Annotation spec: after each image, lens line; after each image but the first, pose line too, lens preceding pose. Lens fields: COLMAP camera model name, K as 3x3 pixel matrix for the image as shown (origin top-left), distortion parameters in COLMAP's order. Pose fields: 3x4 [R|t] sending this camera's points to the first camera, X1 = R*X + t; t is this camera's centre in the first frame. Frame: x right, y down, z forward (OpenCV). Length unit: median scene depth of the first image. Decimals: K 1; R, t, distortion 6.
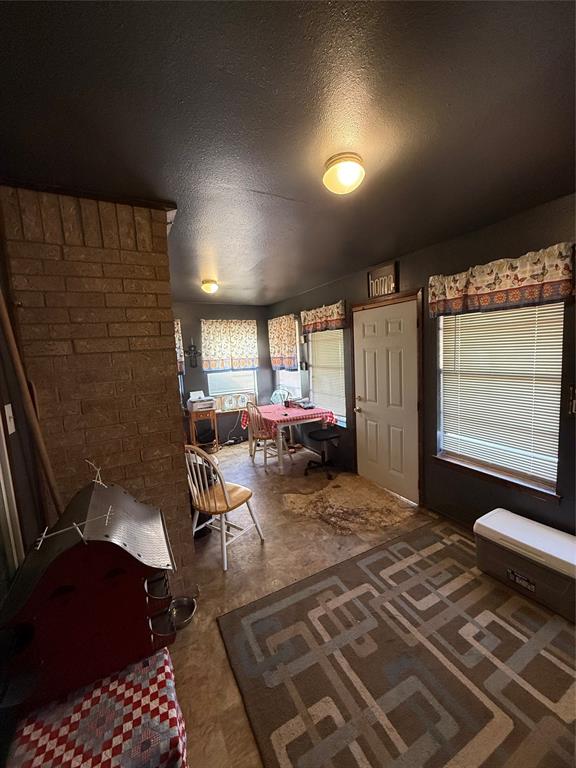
lens RADIAL K [[307.3, 0, 289.8], [0, 307.3, 384.9], [0, 0, 1]] dist [0.002829, -0.000019]
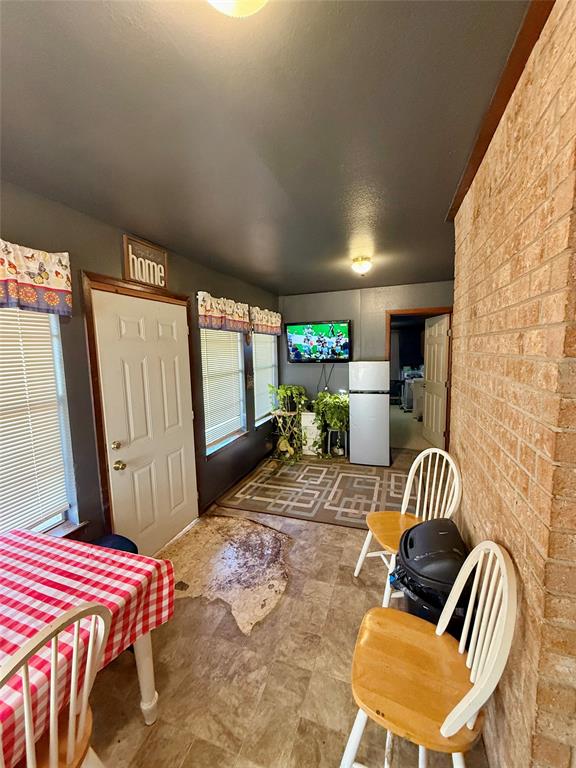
lens RADIAL K [[307.3, 0, 289.8], [0, 307.3, 382.2], [0, 0, 1]] dist [0.002829, -0.000019]
pose [[-0.676899, -0.017123, 0.735877, -0.602704], [0.139786, 0.978546, 0.151353, -0.164896], [-0.722681, 0.205316, -0.659983, 1.660793]]
